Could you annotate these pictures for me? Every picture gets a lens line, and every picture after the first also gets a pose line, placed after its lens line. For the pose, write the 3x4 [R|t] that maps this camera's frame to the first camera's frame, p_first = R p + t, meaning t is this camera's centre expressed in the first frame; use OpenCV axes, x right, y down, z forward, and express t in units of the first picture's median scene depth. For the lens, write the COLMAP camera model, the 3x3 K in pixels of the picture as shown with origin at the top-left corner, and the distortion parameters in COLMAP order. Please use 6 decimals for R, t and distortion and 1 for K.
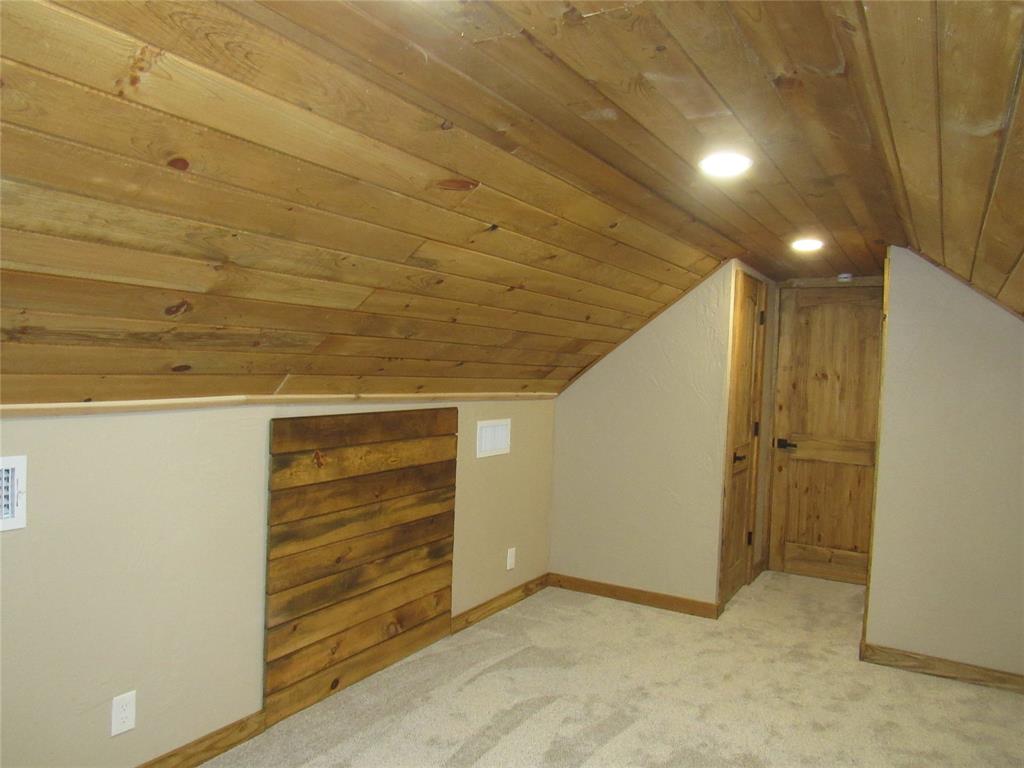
lens RADIAL K [[731.0, 0, 513.8], [0, 731.0, 385.3], [0, 0, 1]] dist [-0.029994, 0.006811]
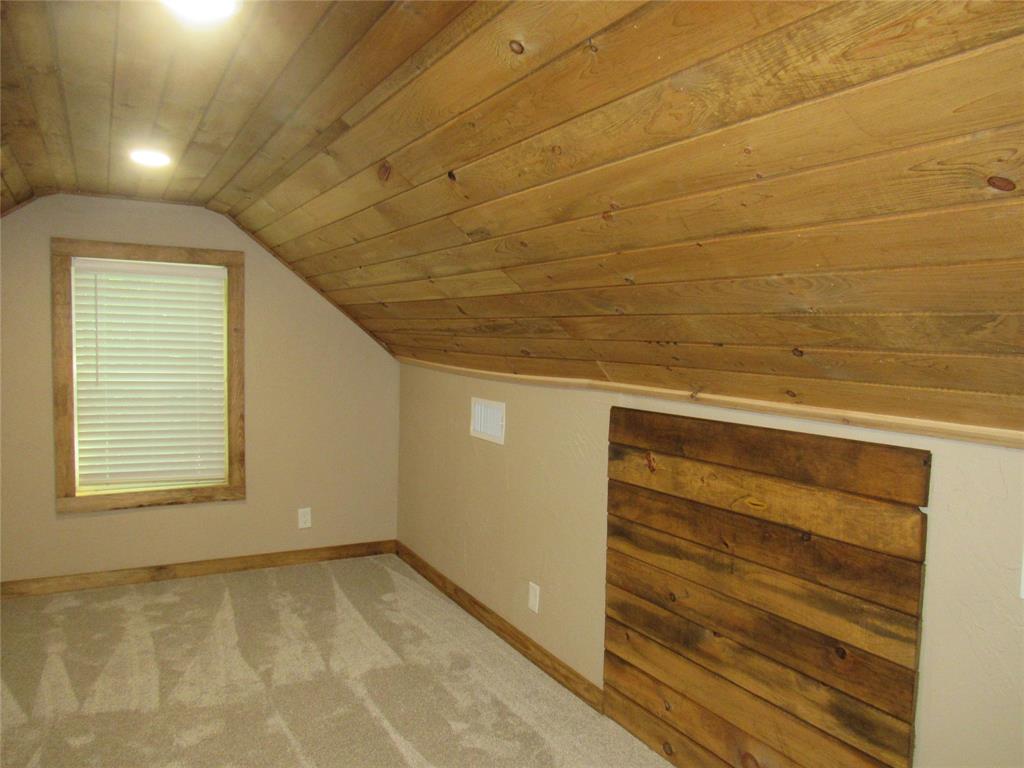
lens RADIAL K [[731.0, 0, 513.8], [0, 731.0, 385.3], [0, 0, 1]] dist [-0.029994, 0.006811]
pose [[-0.486510, 0.001063, -0.873675, 0.529476], [-0.072895, 0.996463, 0.041805, -0.012921], [0.870629, 0.084025, -0.484711, 1.180548]]
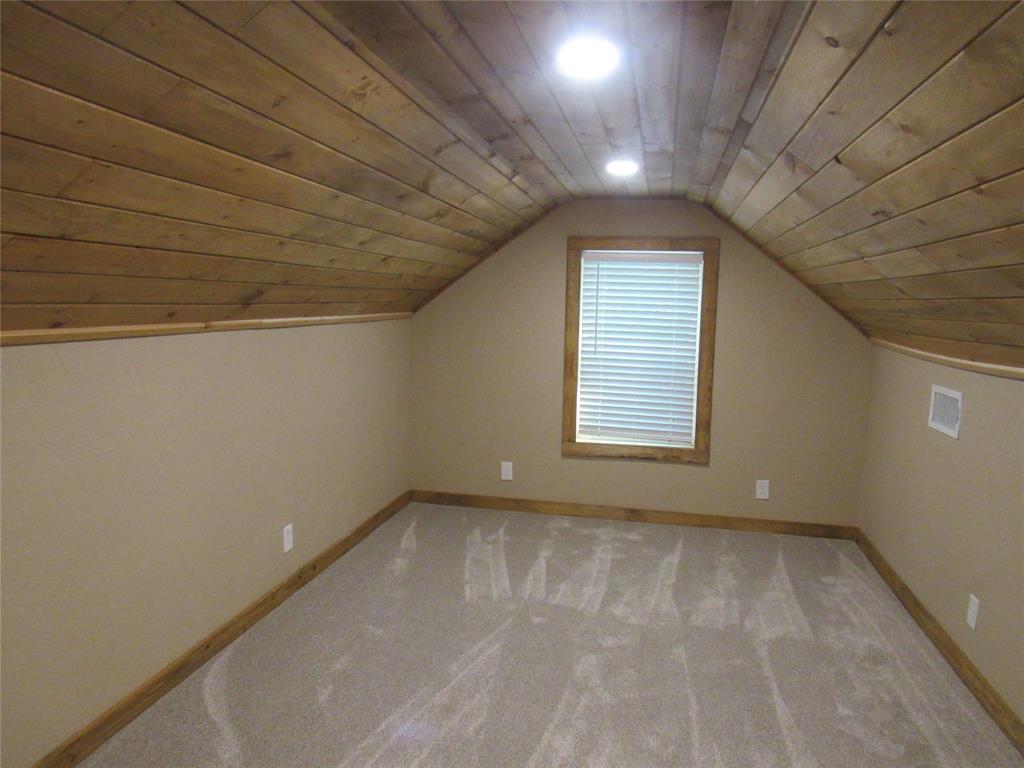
lens RADIAL K [[731.0, 0, 513.8], [0, 731.0, 385.3], [0, 0, 1]] dist [-0.029994, 0.006811]
pose [[-0.939070, -0.028126, -0.342573, 0.478370], [-0.076499, 0.988752, 0.128523, -0.029545], [0.335104, 0.146899, -0.930659, 1.349035]]
